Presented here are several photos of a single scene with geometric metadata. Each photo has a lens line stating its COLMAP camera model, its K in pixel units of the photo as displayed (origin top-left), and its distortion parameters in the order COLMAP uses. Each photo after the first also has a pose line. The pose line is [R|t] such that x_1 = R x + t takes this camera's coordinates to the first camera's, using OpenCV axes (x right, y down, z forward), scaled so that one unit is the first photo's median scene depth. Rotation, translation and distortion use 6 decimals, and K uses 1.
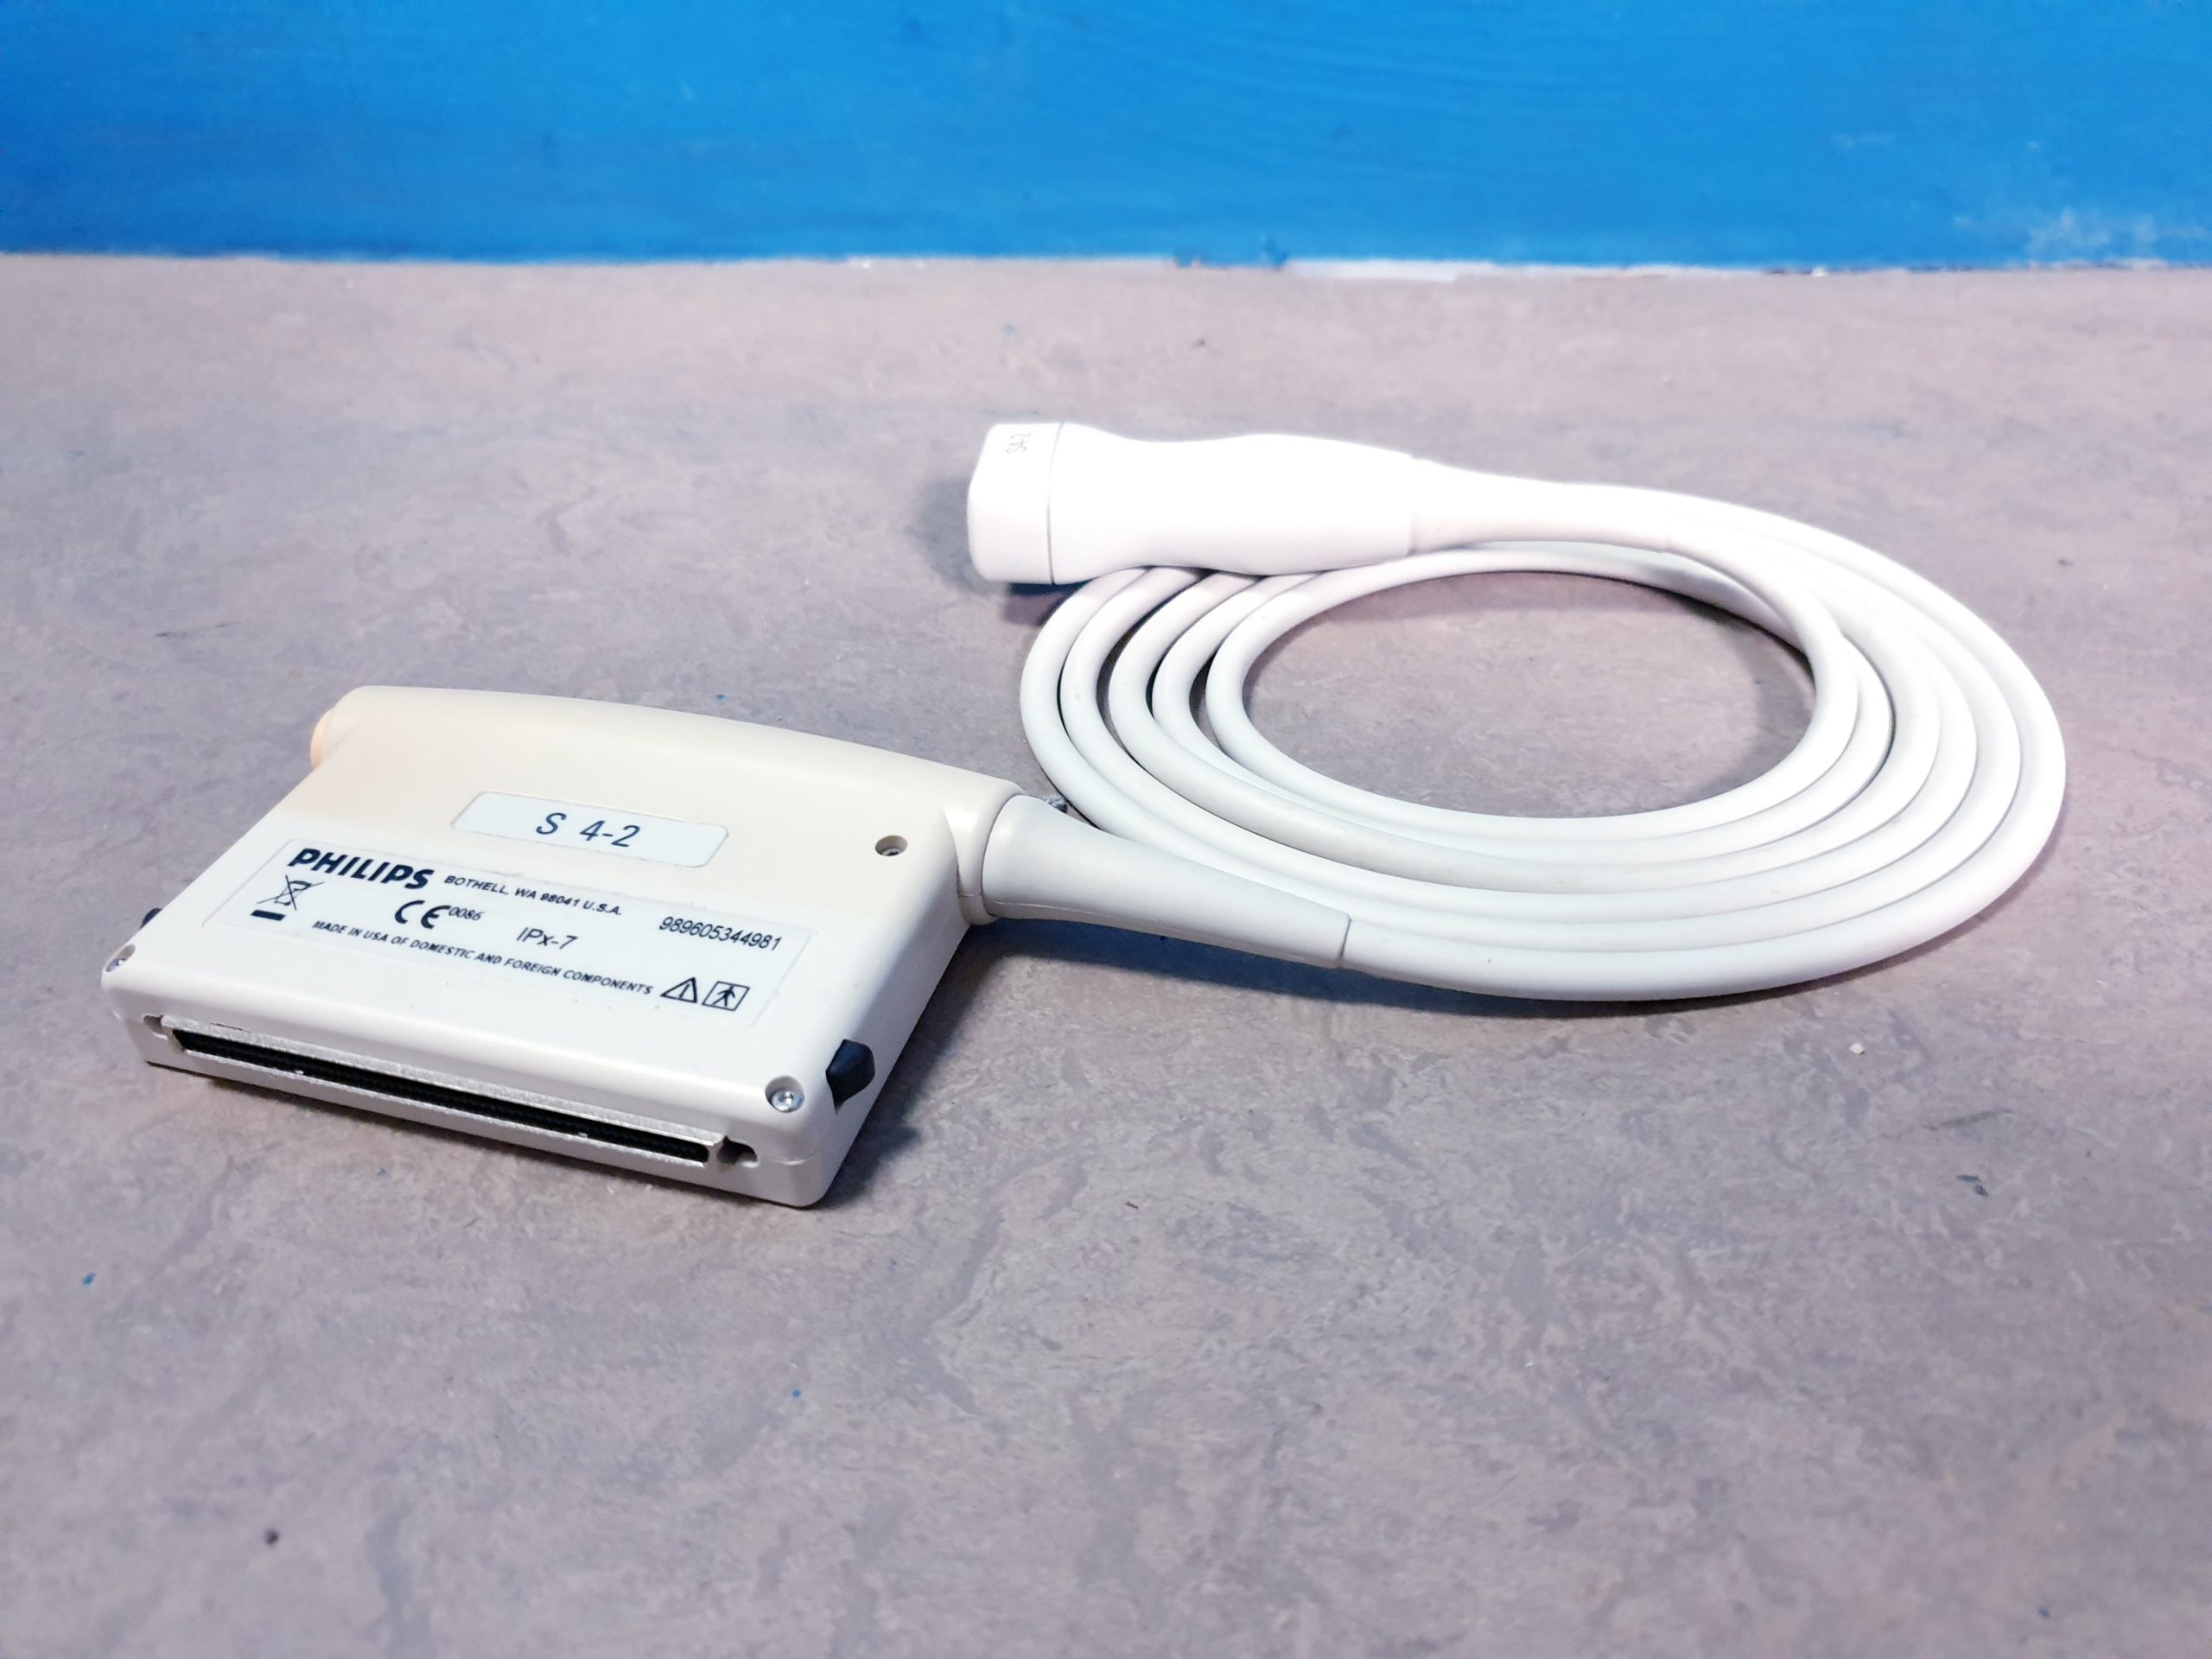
lens RADIAL K [[1844.1, 0, 1106.3], [0, 1844.1, 826.3], [0, 0, 1]] dist [0.033131, -0.012292]
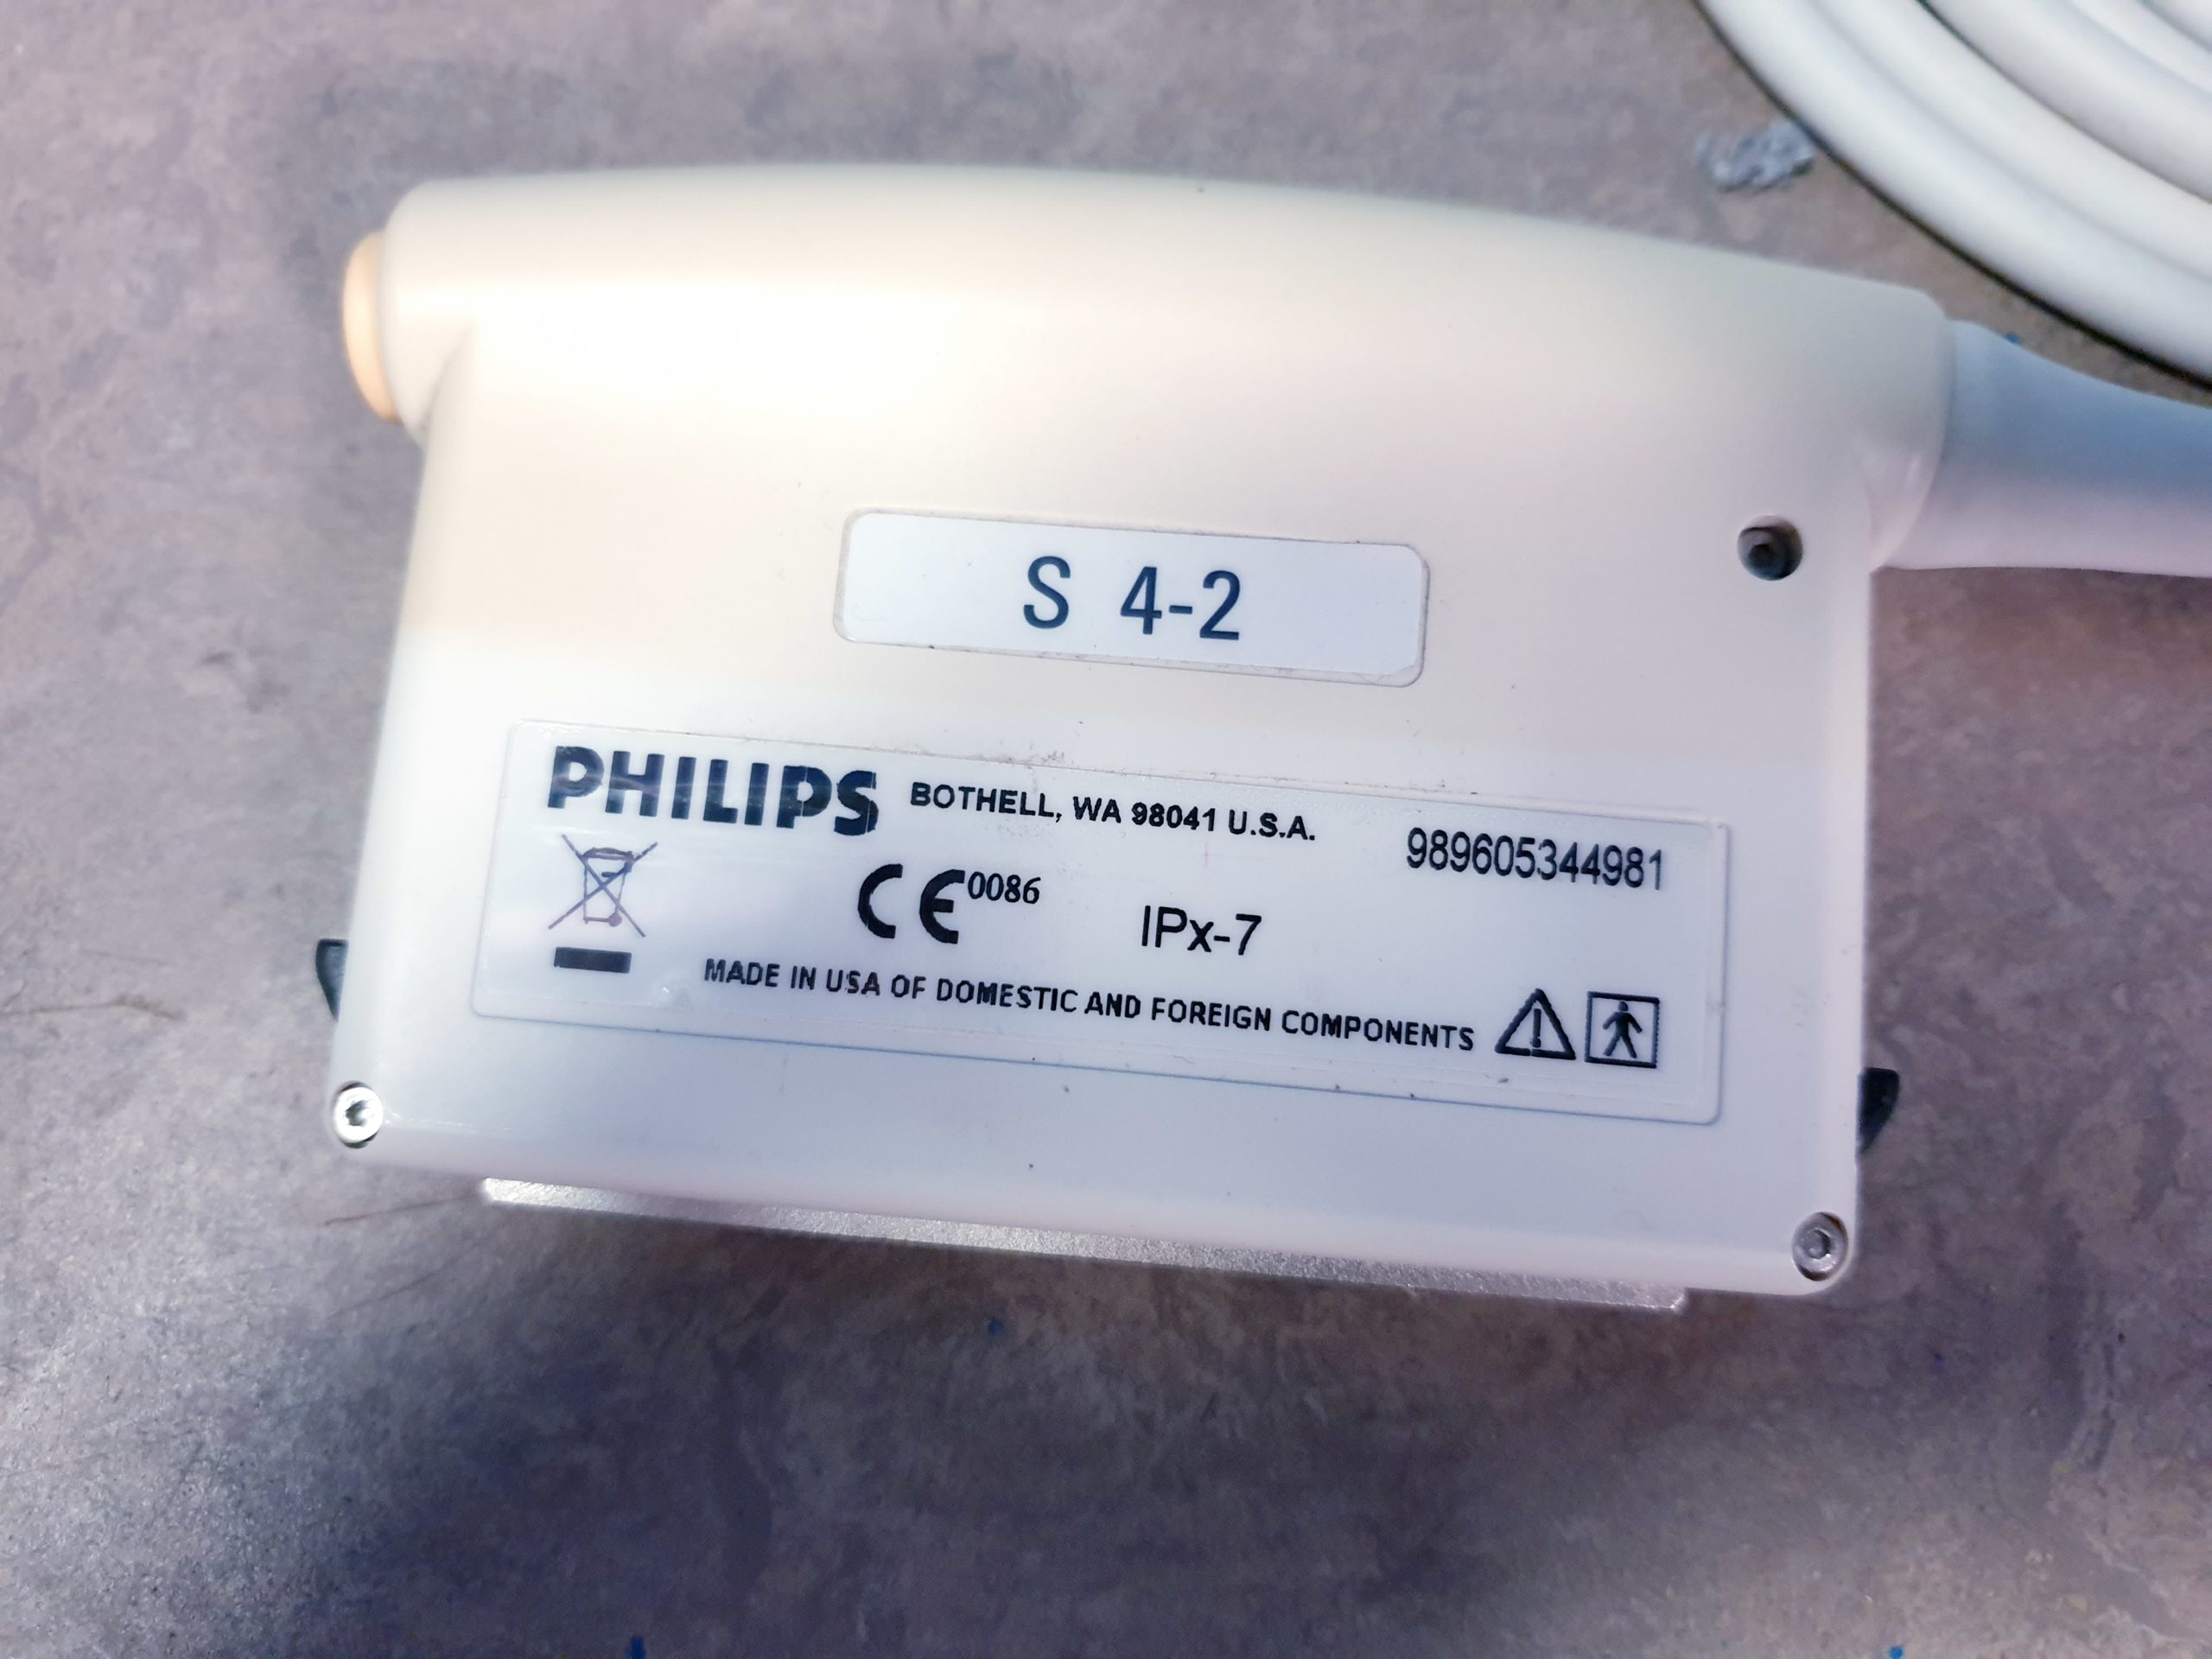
lens RADIAL K [[1844.1, 0, 1106.3], [0, 1844.1, 826.3], [0, 0, 1]] dist [0.033131, -0.012292]
pose [[0.976012, -0.198987, 0.088347, -0.372356], [0.084771, 0.721094, 0.687632, -0.311025], [-0.200537, -0.663648, 0.720664, 0.674868]]
